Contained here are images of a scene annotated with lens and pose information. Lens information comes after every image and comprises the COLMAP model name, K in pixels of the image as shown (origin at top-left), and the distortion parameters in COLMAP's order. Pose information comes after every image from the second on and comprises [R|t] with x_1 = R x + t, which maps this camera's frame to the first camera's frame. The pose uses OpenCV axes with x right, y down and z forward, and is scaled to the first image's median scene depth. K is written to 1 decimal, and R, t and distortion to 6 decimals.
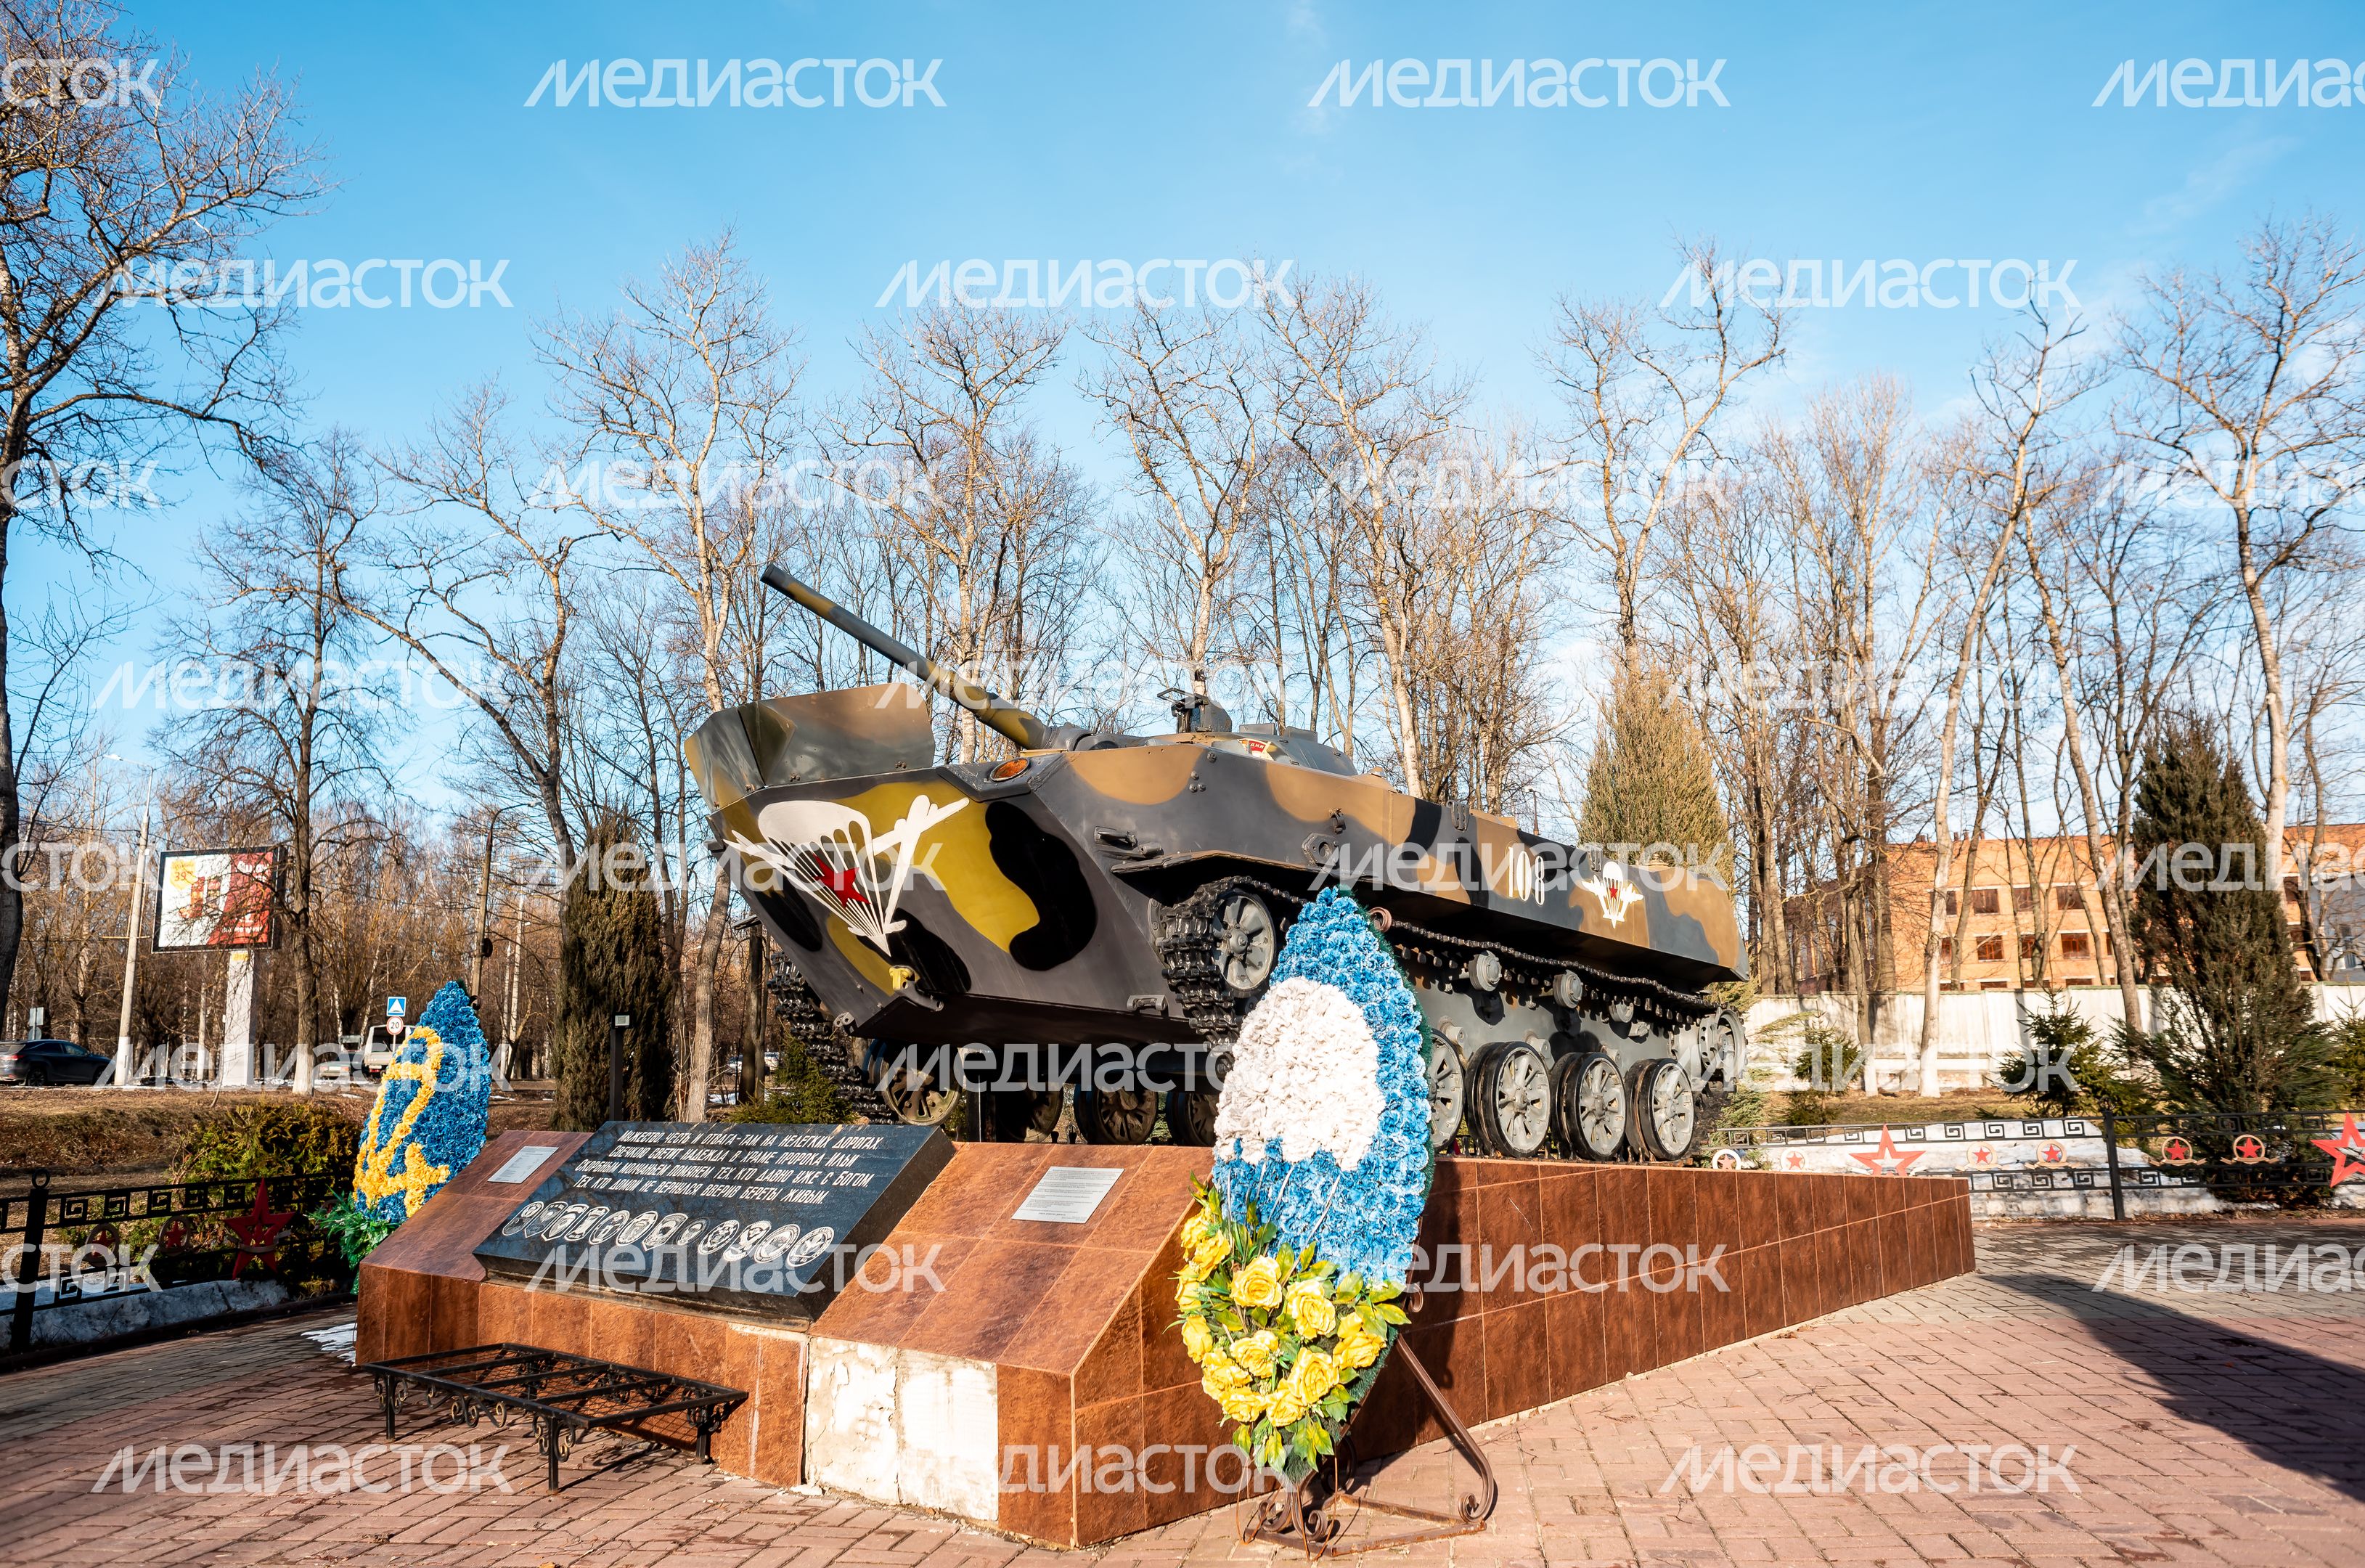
lens RADIAL K [[1678.8, 0, 1182.7], [0, 1678.8, 775.2], [0, 0, 1]] dist [-0.093961, 0.084540]
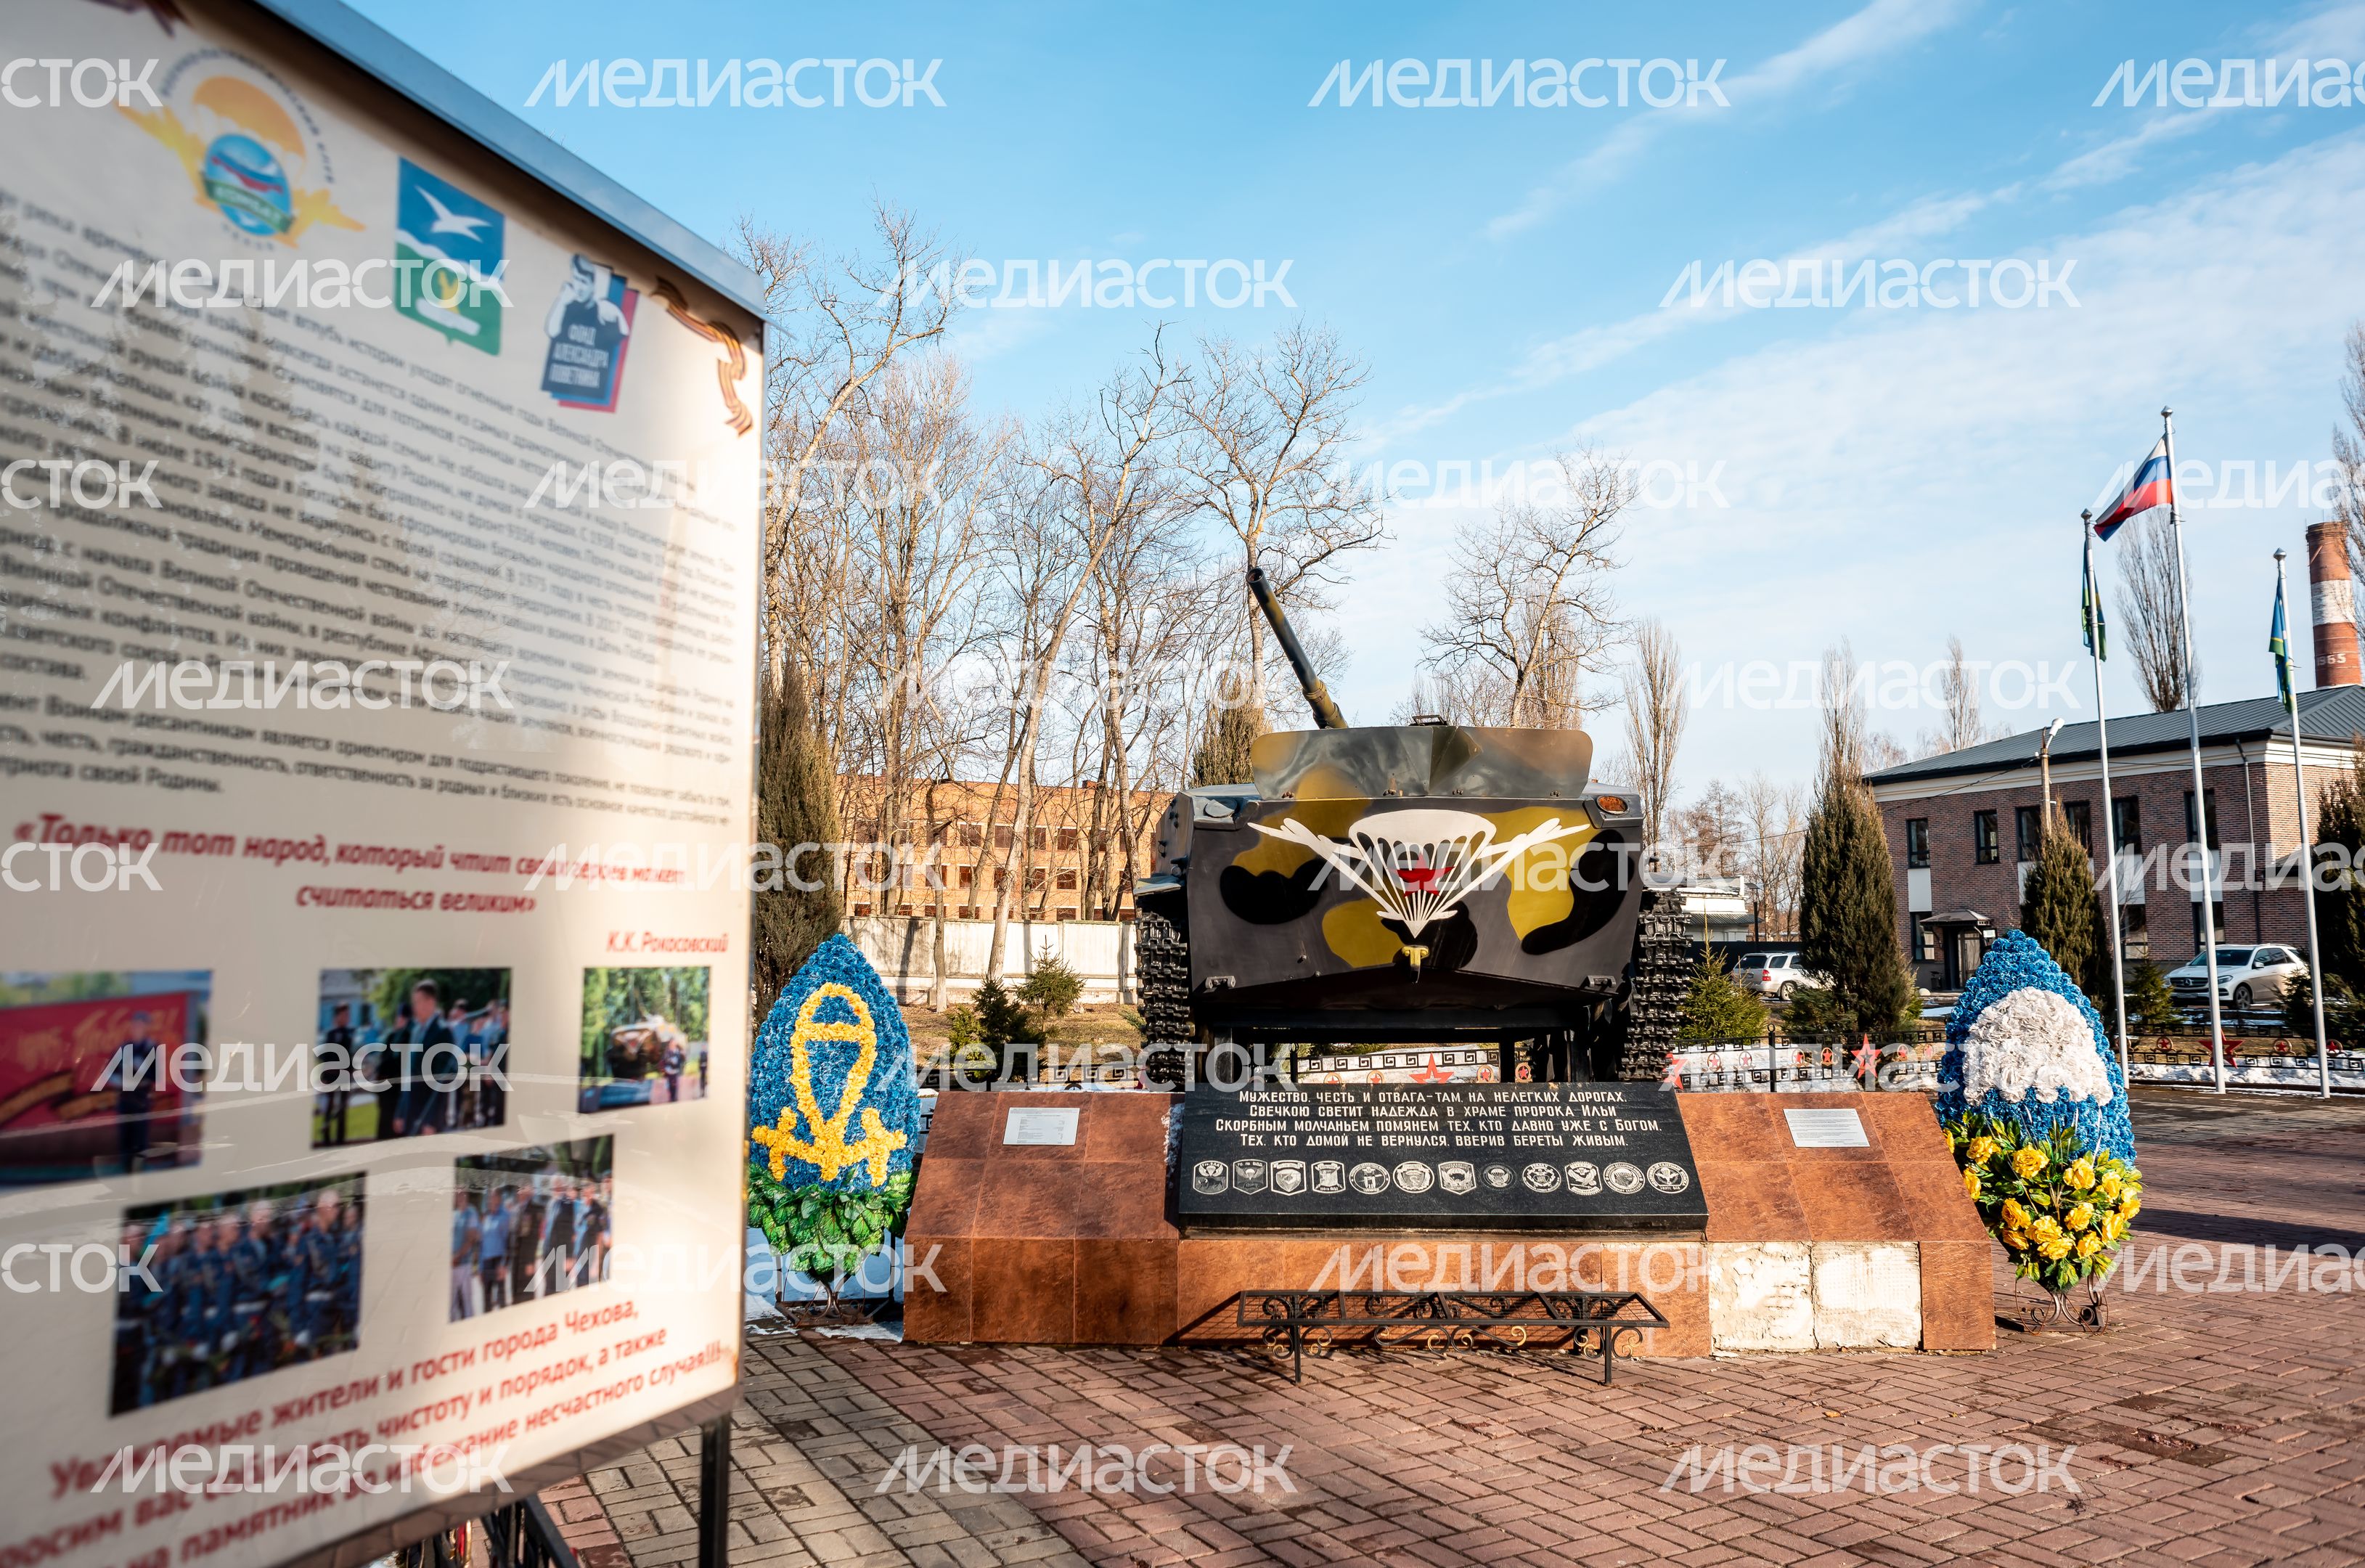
lens RADIAL K [[1634.8, 0, 1207.2], [0, 1634.8, 796.2], [0, 0, 1]] dist [-0.087421, 0.084973]
pose [[0.785248, 0.083708, 0.613497, -0.531401], [-0.124108, 0.991990, 0.023501, -0.000250], [-0.606615, -0.094594, 0.789348, 0.096186]]
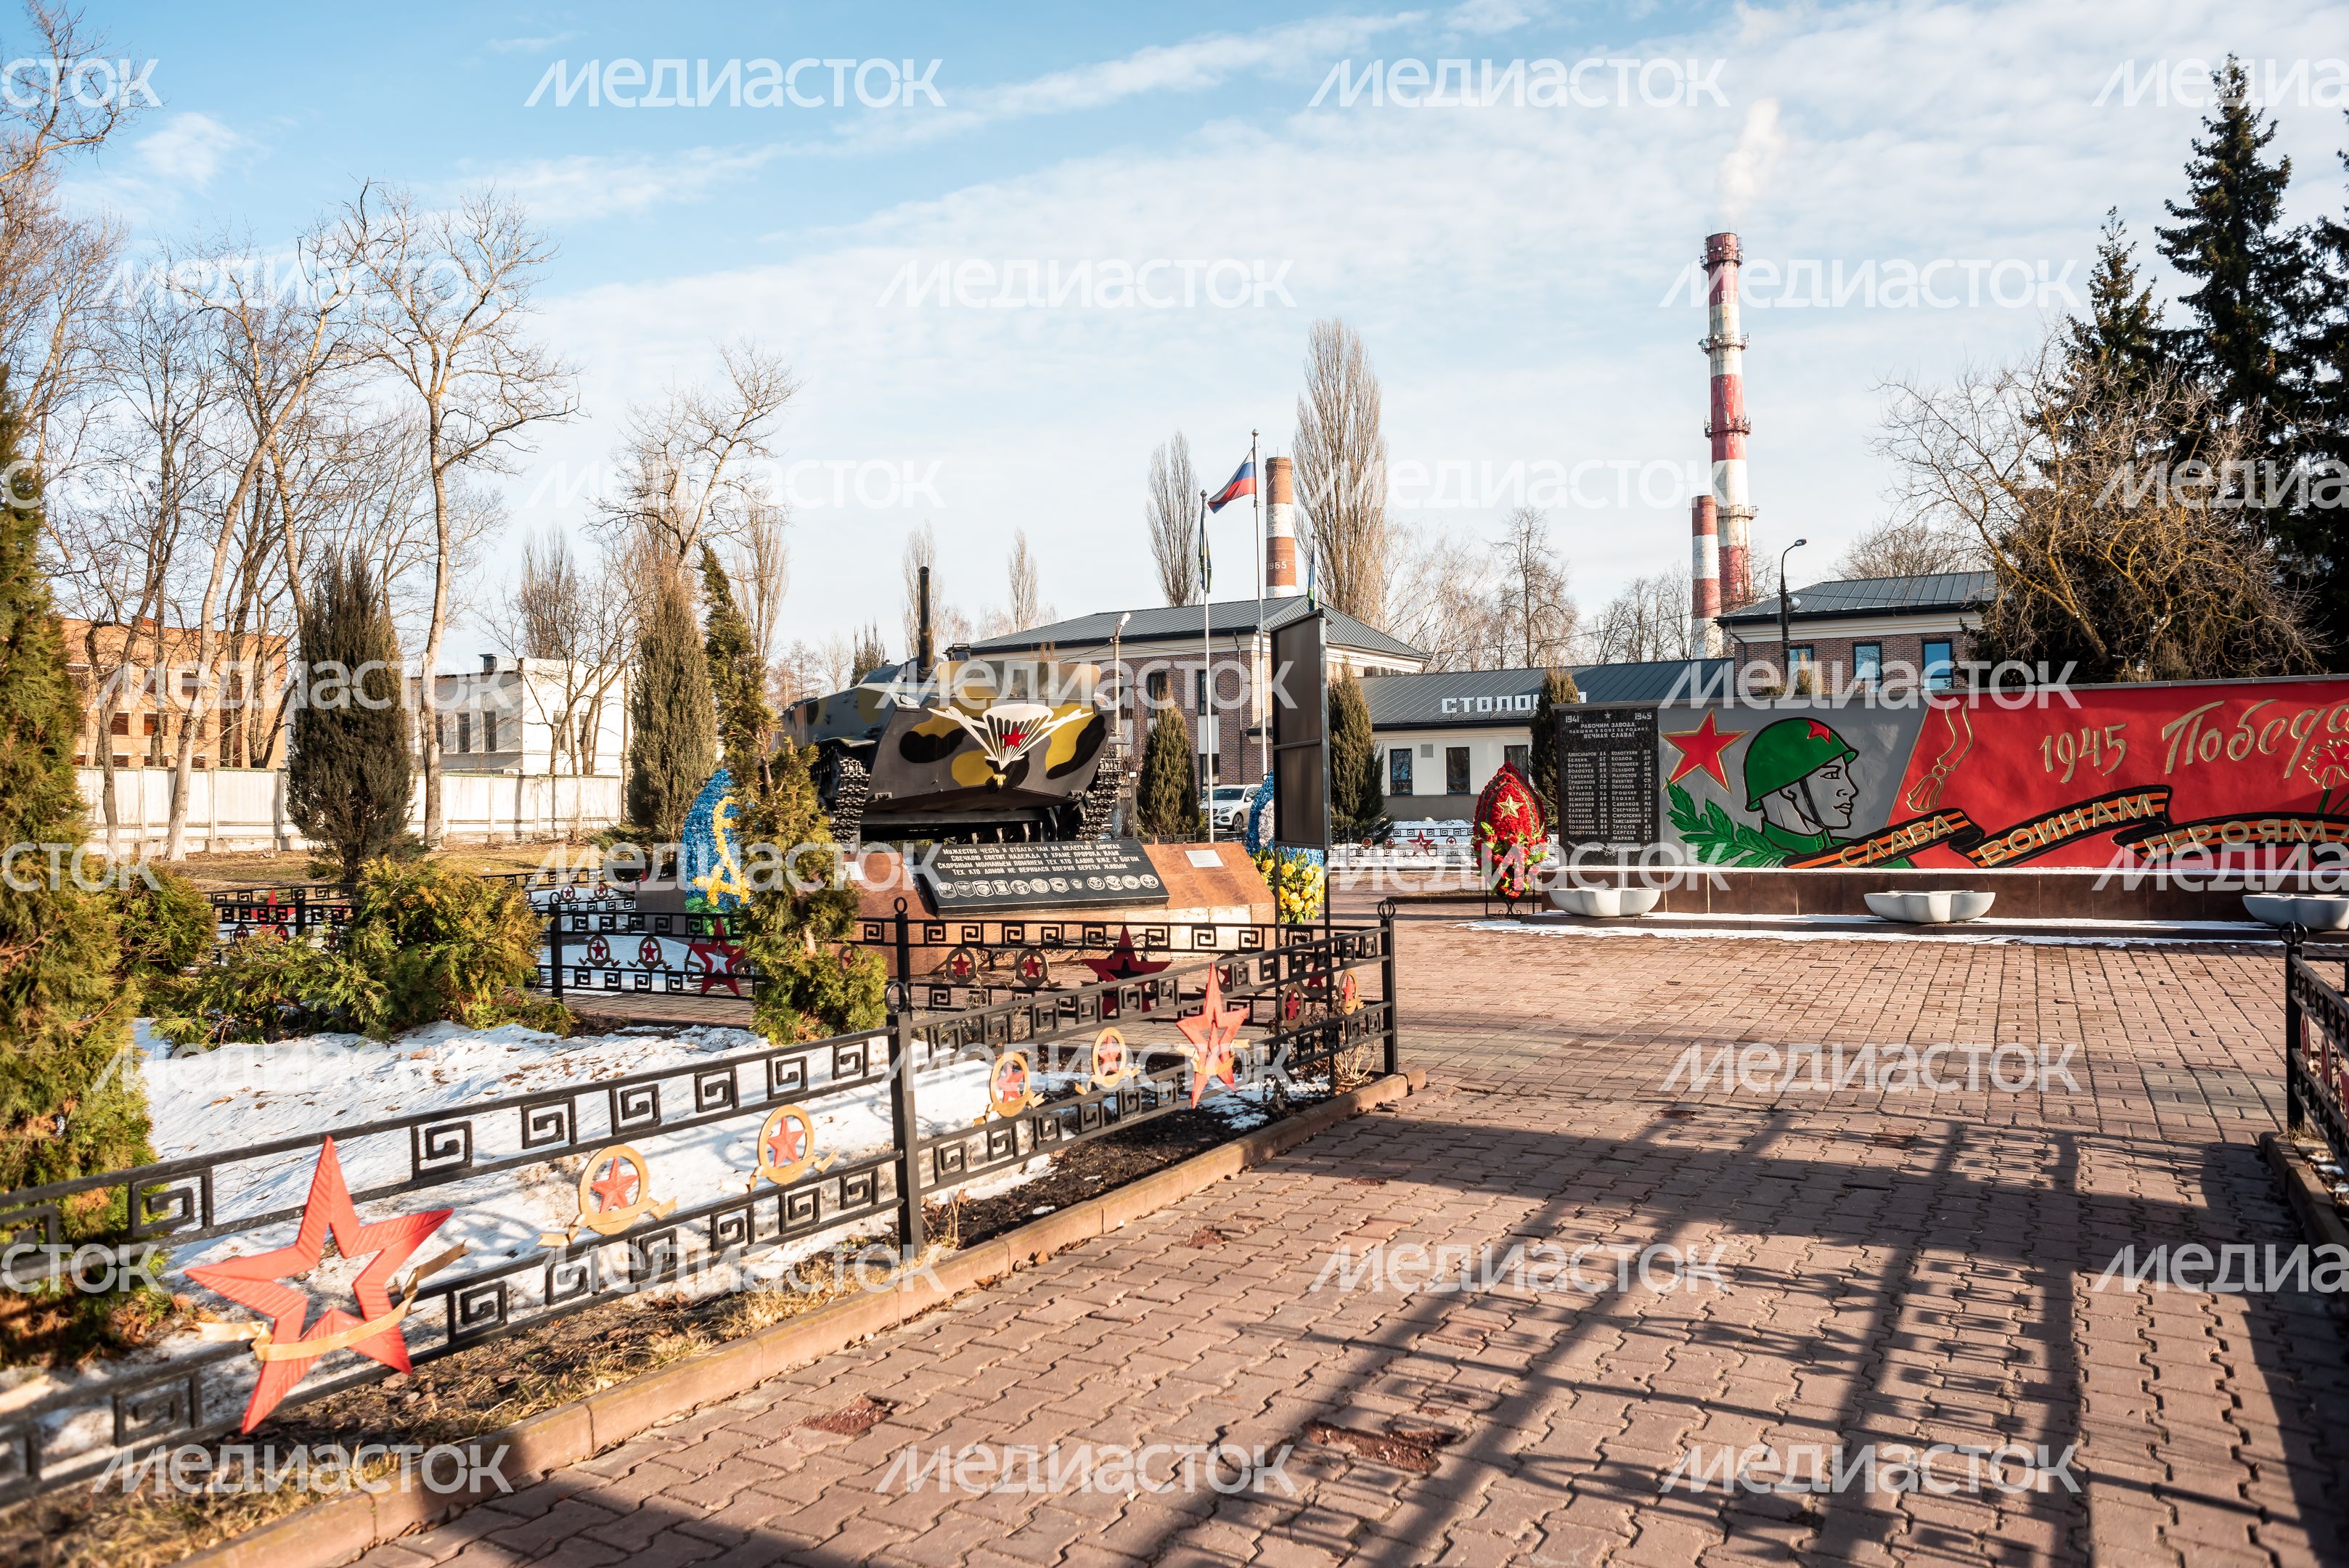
lens RADIAL K [[1581.3, 0, 1170.0], [0, 1581.3, 775.2], [0, 0, 1]] dist [-0.080715, 0.065181]
pose [[0.339124, 0.031416, 0.940217, -1.096780], [-0.155283, 0.987602, 0.023010, 0.016120], [-0.927837, -0.153803, 0.339798, 0.035573]]
